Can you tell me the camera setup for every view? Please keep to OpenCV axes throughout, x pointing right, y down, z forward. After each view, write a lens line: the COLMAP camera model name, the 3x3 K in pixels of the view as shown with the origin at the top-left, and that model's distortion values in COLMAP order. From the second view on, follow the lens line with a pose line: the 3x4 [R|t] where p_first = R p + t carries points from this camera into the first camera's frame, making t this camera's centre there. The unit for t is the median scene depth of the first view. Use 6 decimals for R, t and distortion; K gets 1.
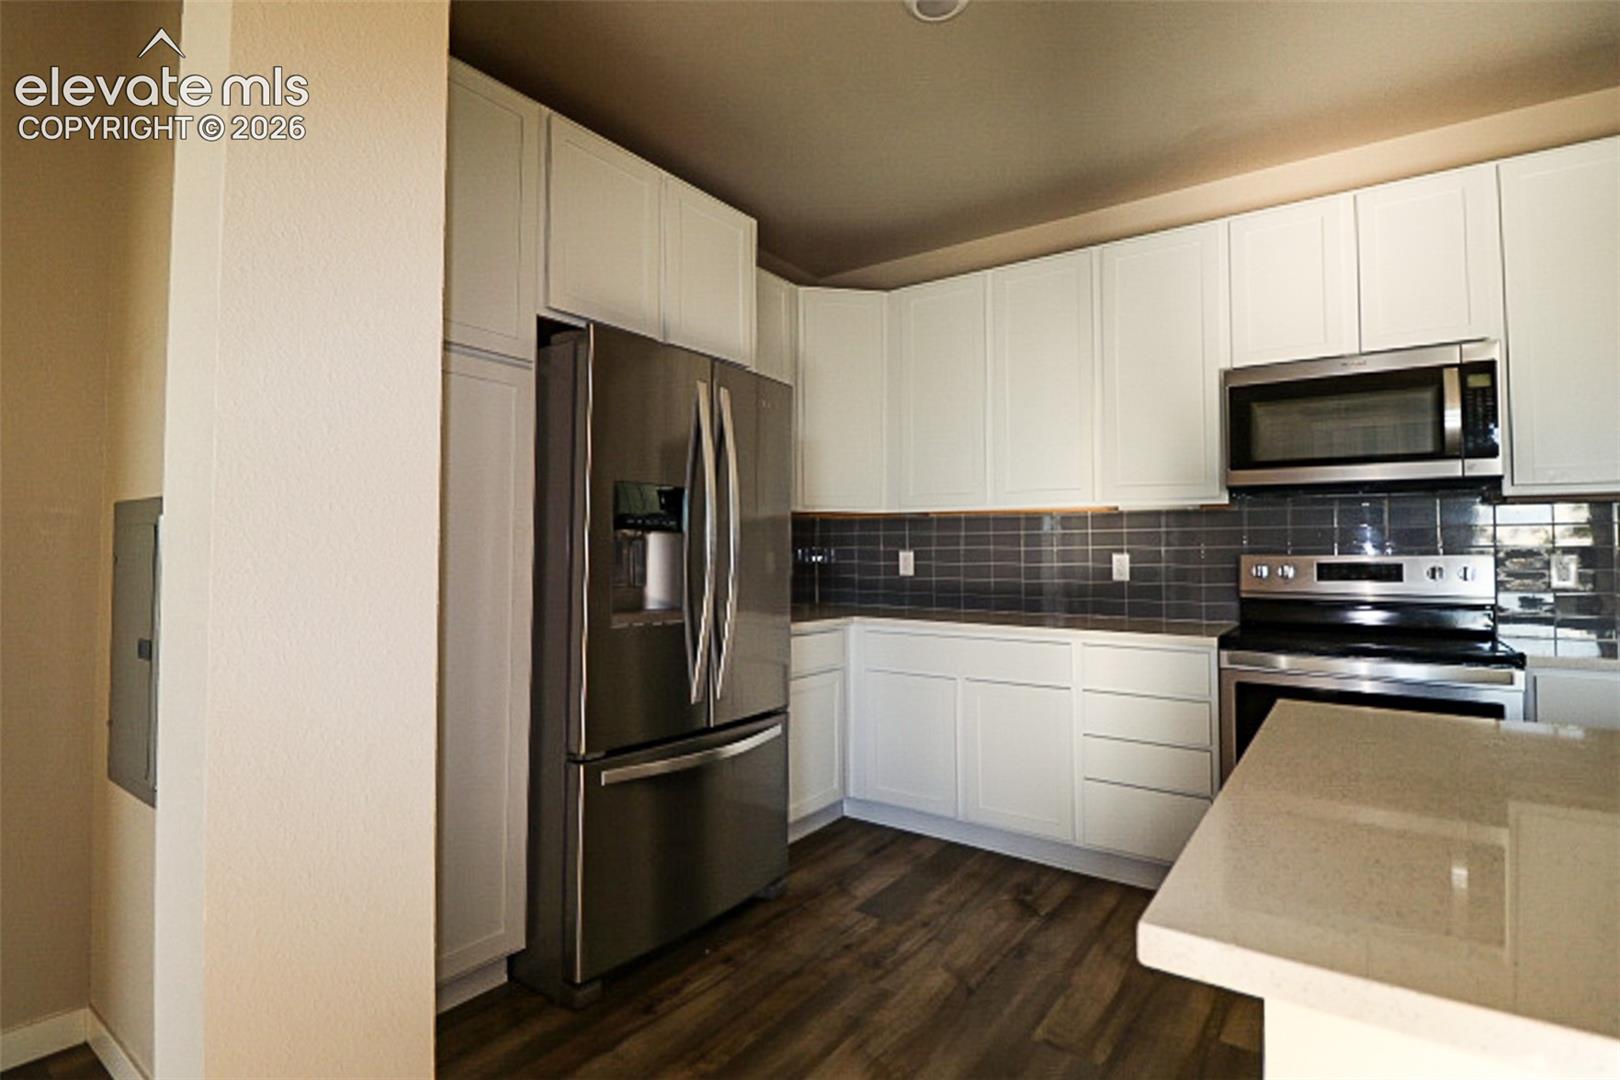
lens RADIAL K [[779.8, 0, 819.2], [0, 779.8, 530.2], [0, 0, 1]] dist [-0.002943, -0.000570]
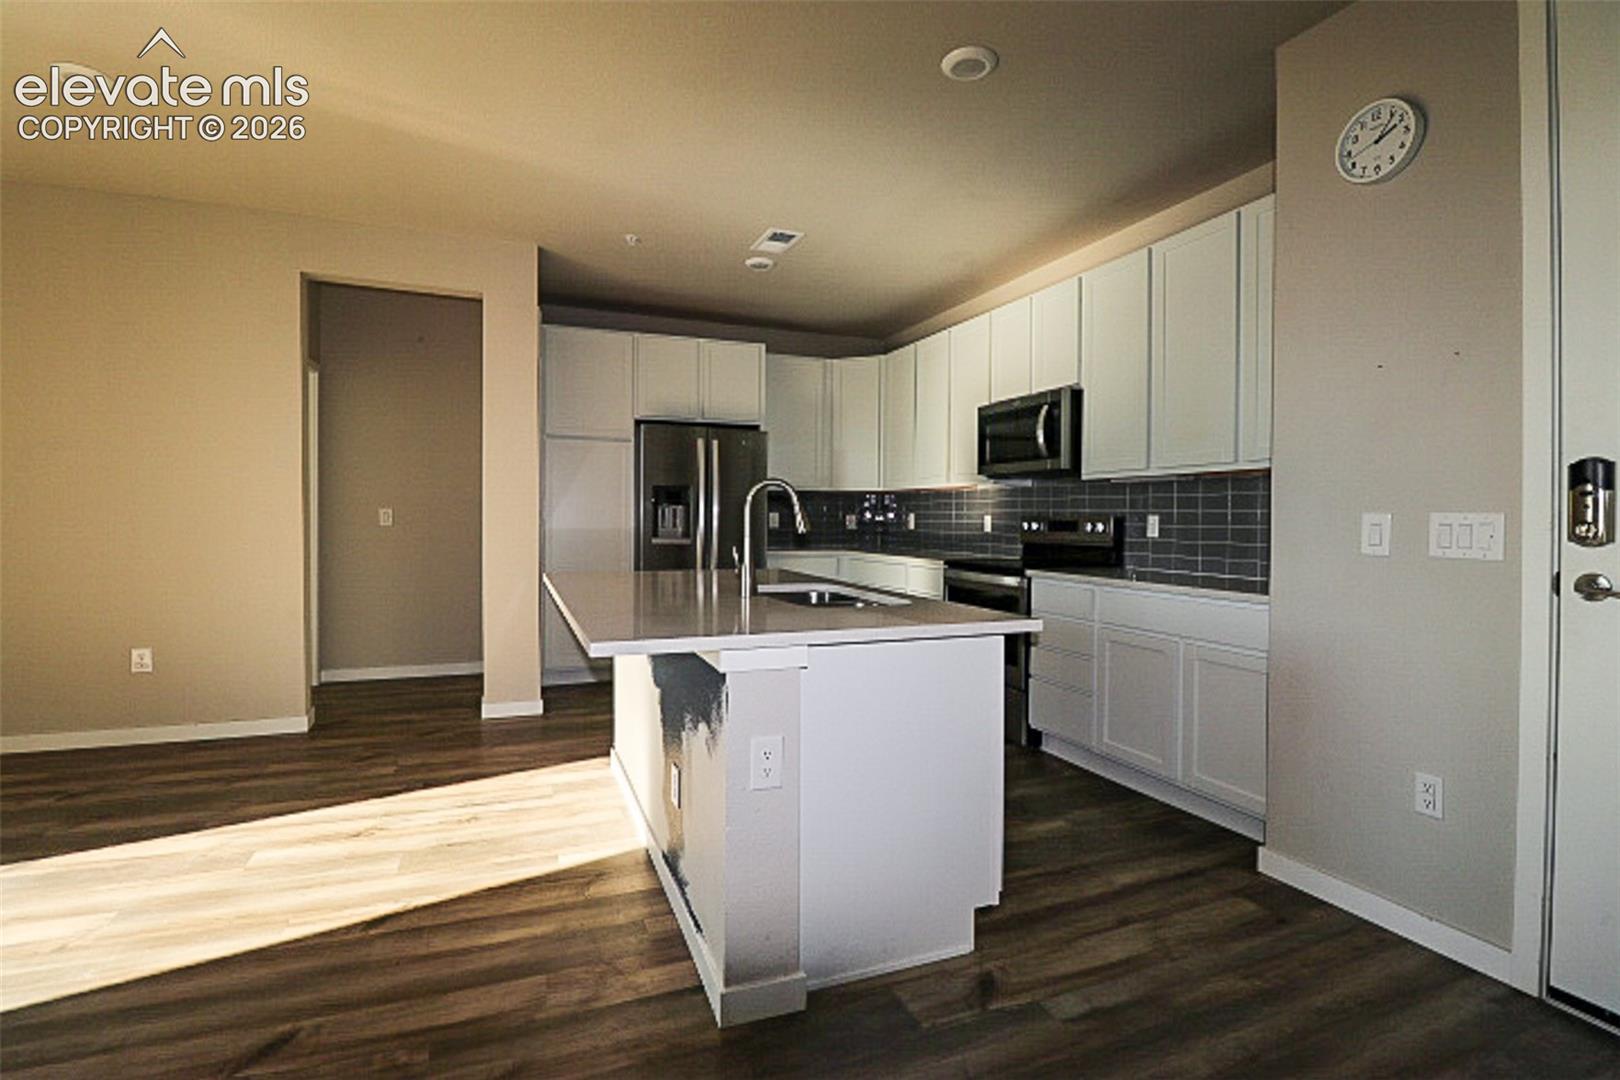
lens RADIAL K [[749.9, 0, 803.3], [0, 749.9, 530.0], [0, 0, 1]] dist [-0.002281, -0.012353]
pose [[0.839895, 0.011894, -0.542618, 1.090781], [0.012768, 0.999050, 0.041663, -0.009464], [0.542598, -0.041921, 0.838946, -0.581498]]
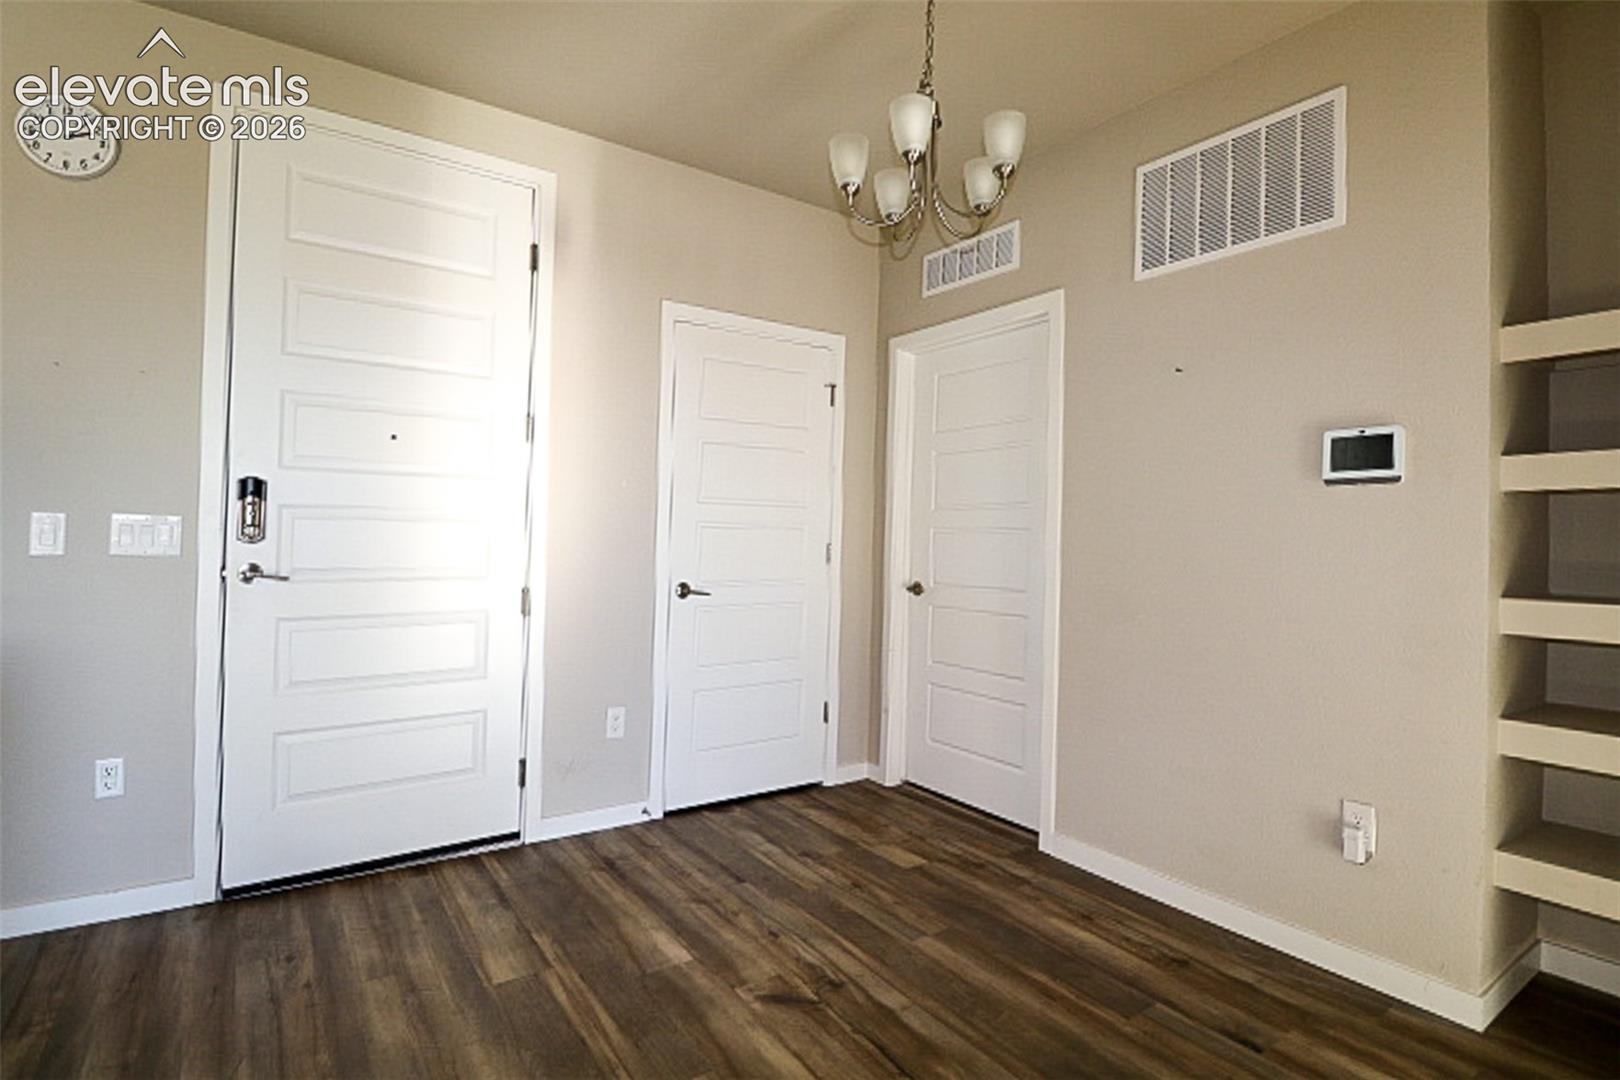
lens RADIAL K [[799.3, 0, 801.5], [0, 799.3, 530.7], [0, 0, 1]] dist [0.004480, -0.014481]
pose [[0.339680, 0.013439, 0.940445, 0.676857], [-0.051036, 0.998688, 0.004162, -0.009586], [-0.939155, -0.049410, 0.339921, -0.596806]]
